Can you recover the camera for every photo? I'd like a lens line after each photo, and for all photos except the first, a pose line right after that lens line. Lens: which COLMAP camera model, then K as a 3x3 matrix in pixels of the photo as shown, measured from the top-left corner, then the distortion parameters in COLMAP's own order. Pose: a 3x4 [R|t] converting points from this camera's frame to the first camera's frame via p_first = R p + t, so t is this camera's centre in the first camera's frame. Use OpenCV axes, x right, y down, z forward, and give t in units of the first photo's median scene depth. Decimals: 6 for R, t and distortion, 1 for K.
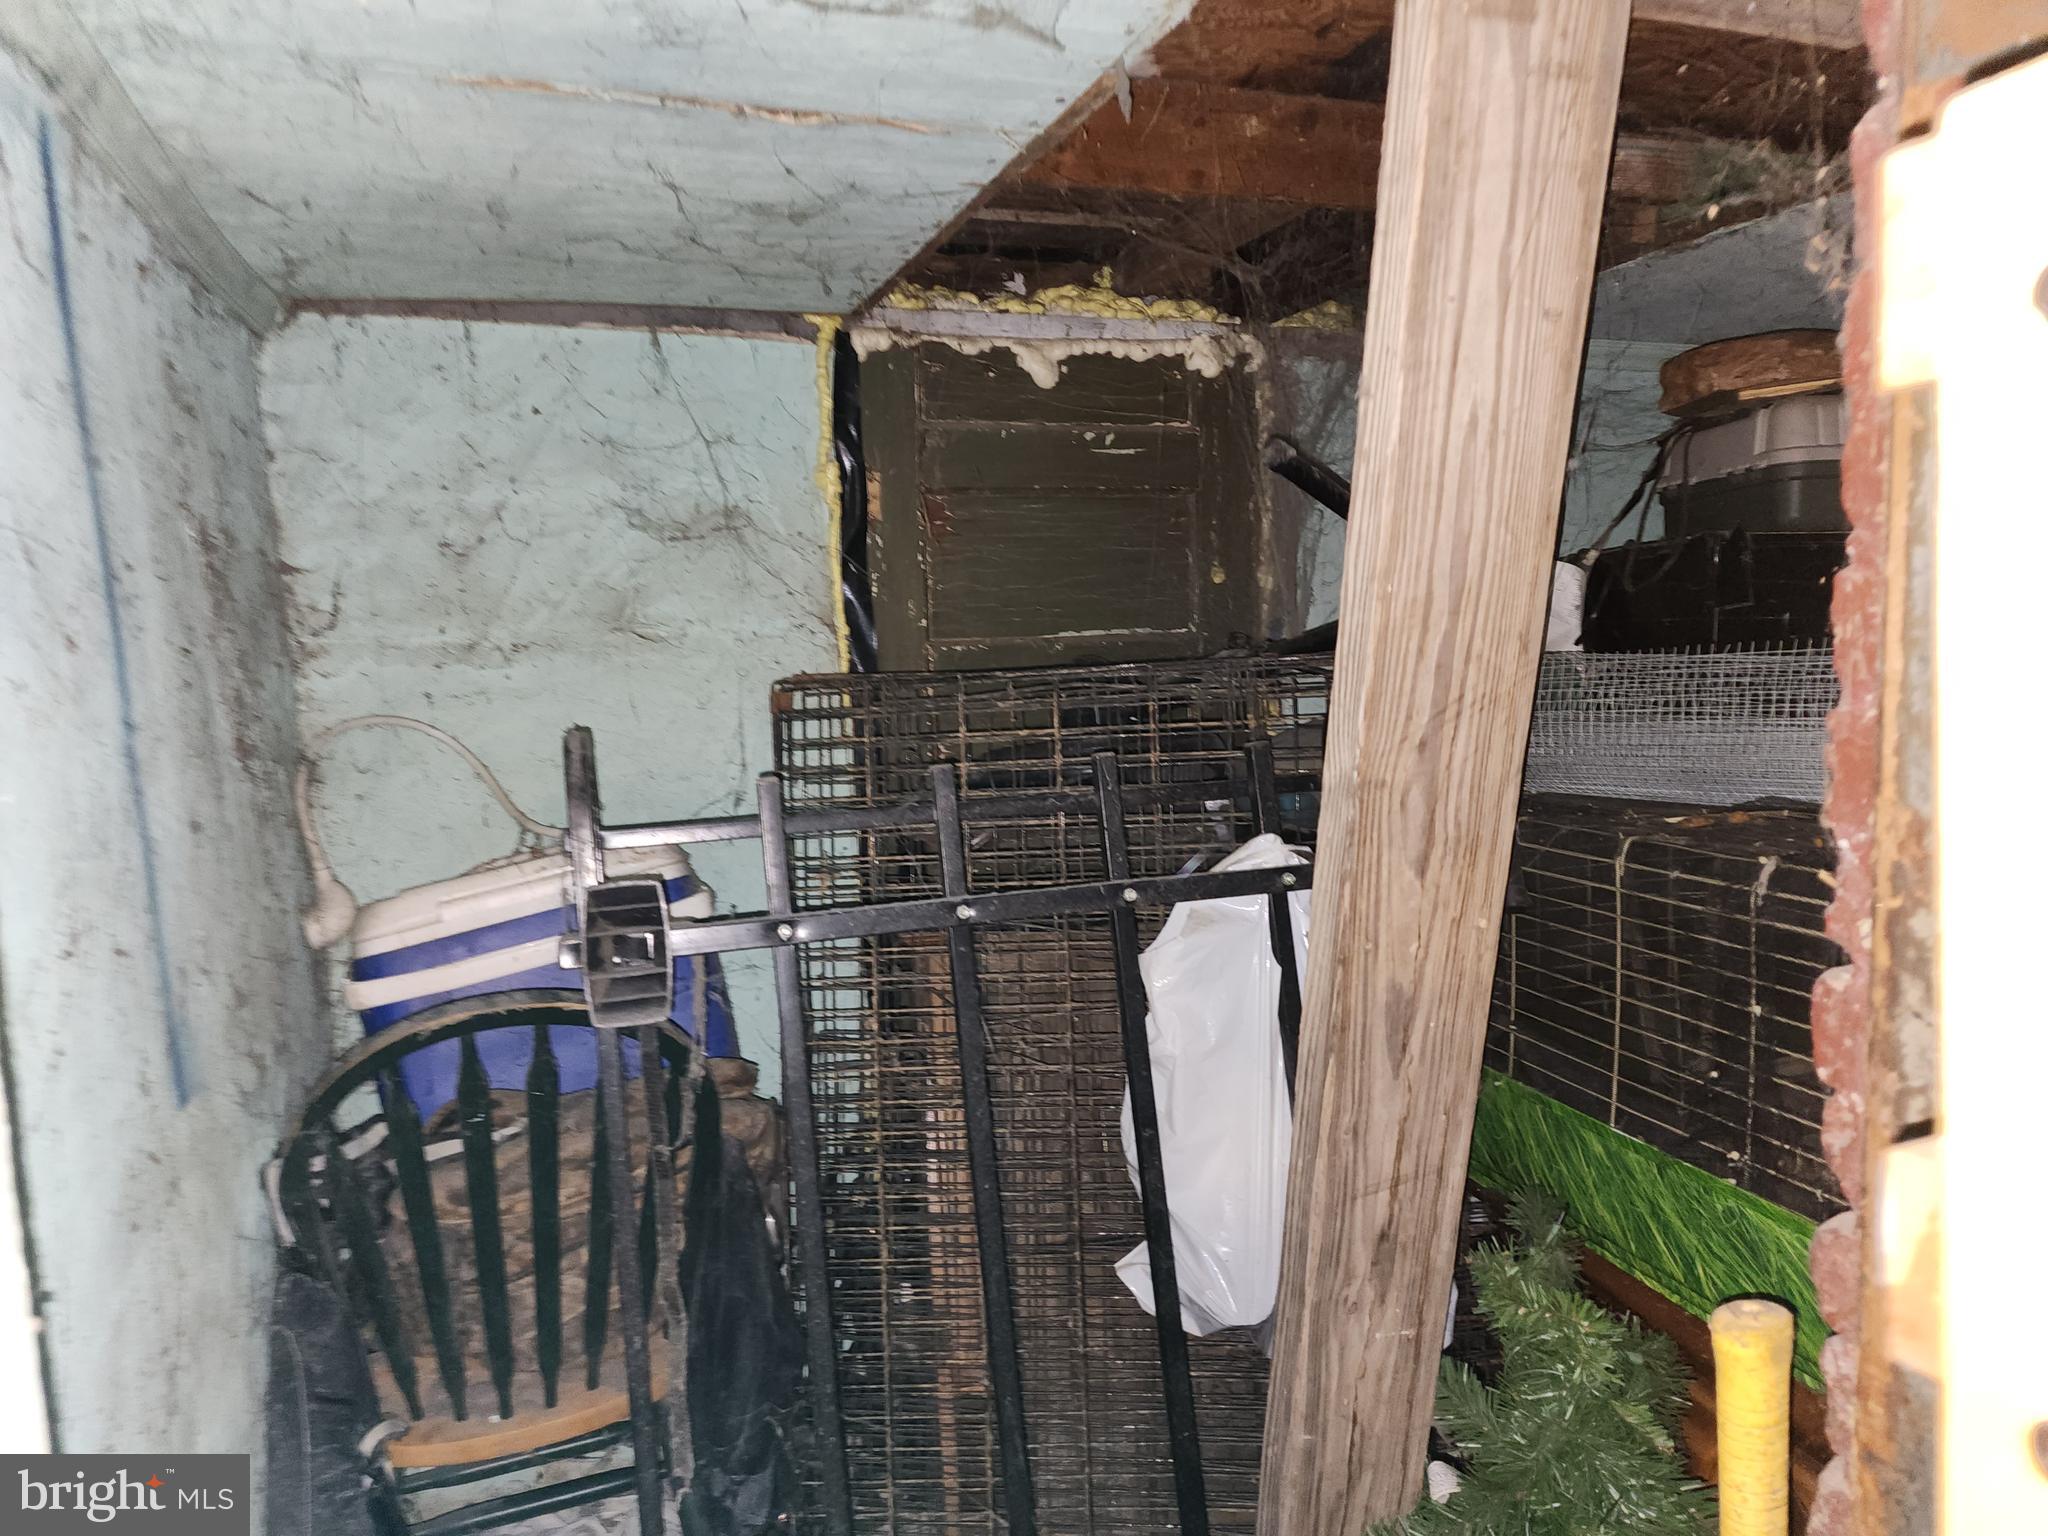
lens RADIAL K [[1445.7, 0, 1024.0], [0, 1445.7, 768.0], [0, 0, 1]] dist [0.097290, -0.097317]
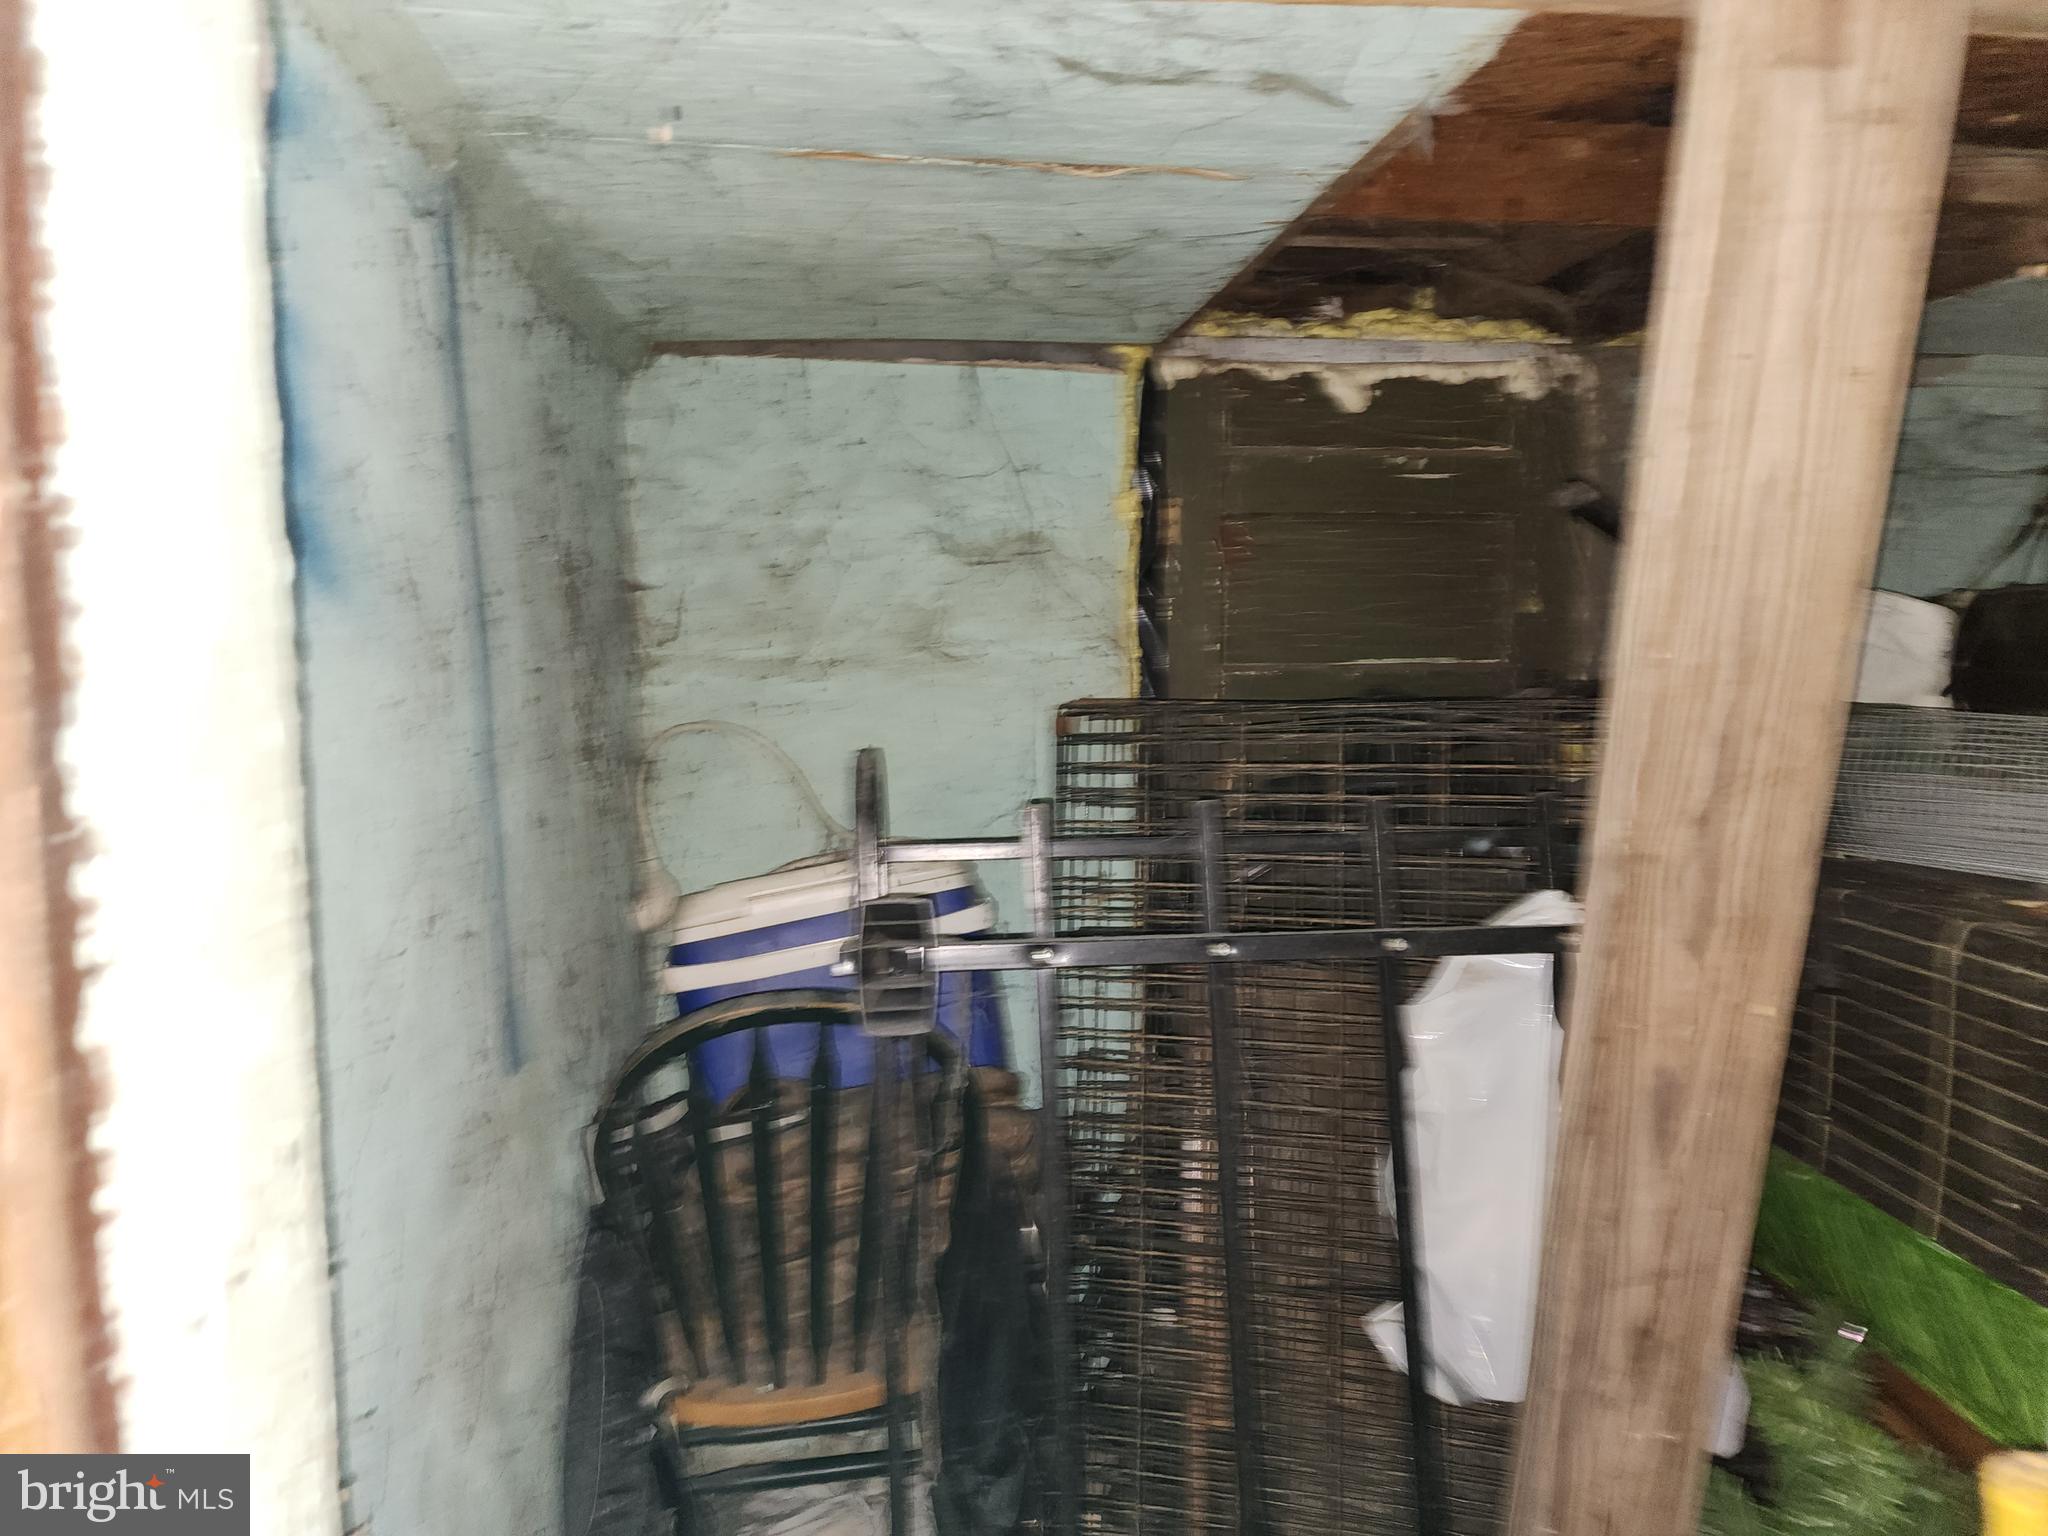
lens RADIAL K [[1445.7, 0, 1024.0], [0, 1445.7, 768.0], [0, 0, 1]] dist [0.097290, -0.097317]
pose [[0.977568, 0.047753, -0.205134, 0.020504], [-0.049867, 0.998743, -0.005143, -0.011968], [0.204630, 0.015257, 0.978720, -0.011989]]
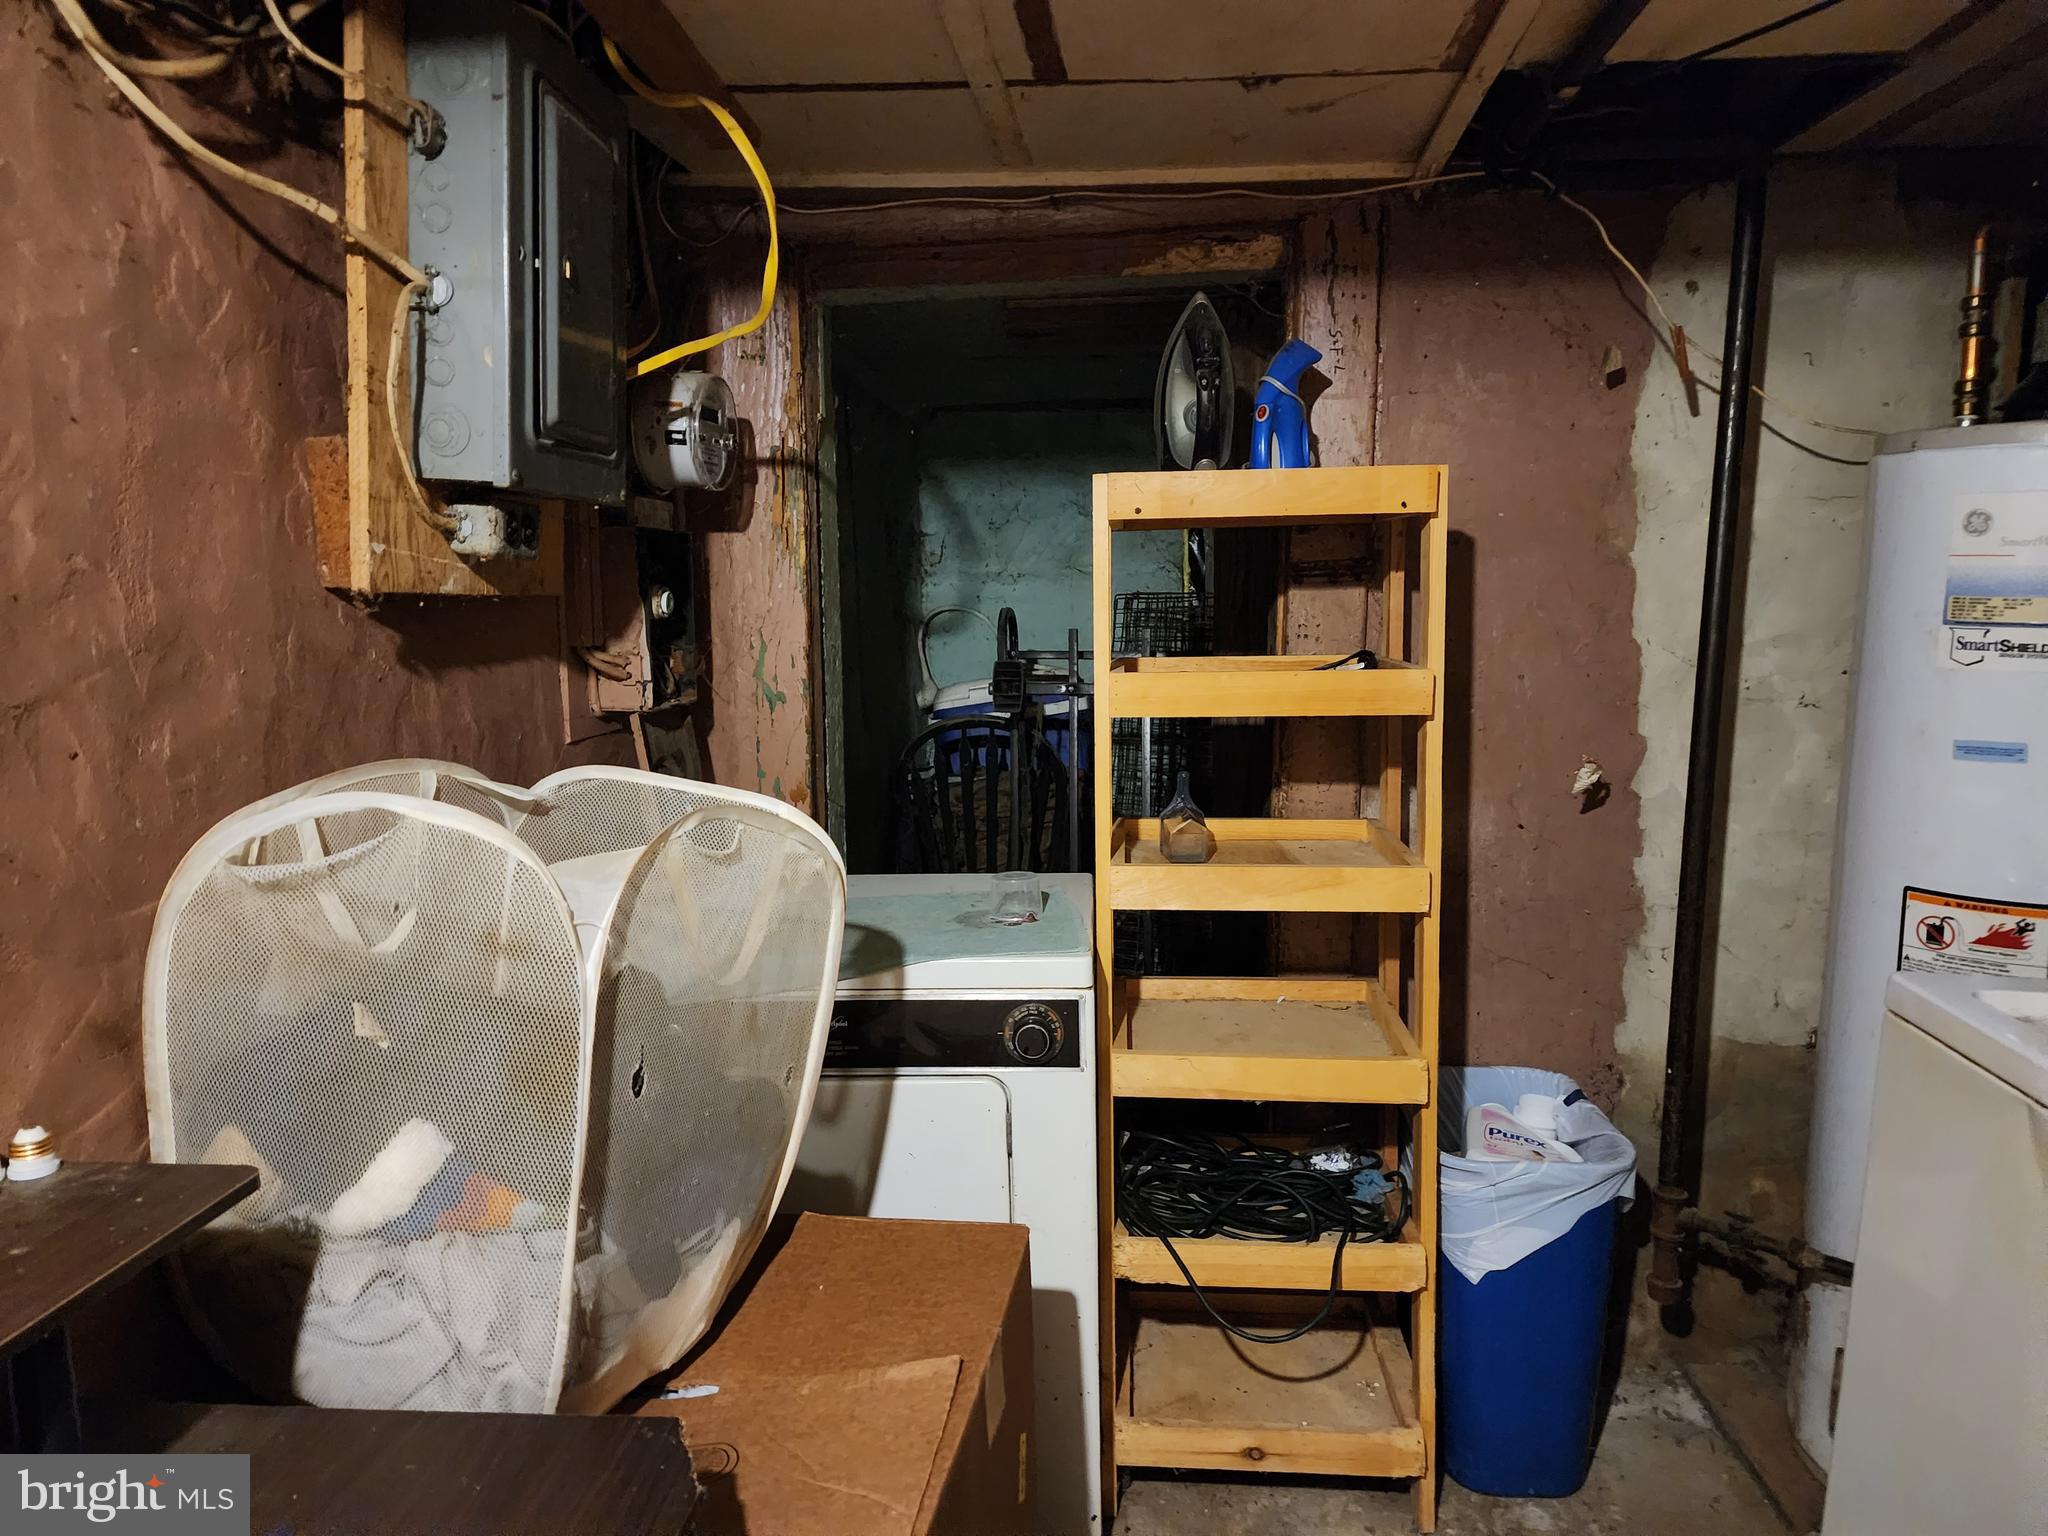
lens RADIAL K [[1445.7, 0, 1024.0], [0, 1445.7, 768.0], [0, 0, 1]] dist [0.097290, -0.097317]
pose [[0.912157, 0.096687, -0.398272, 0.569330], [-0.079346, 0.995050, 0.059839, 0.073416], [0.402086, -0.022981, 0.915314, -0.988492]]
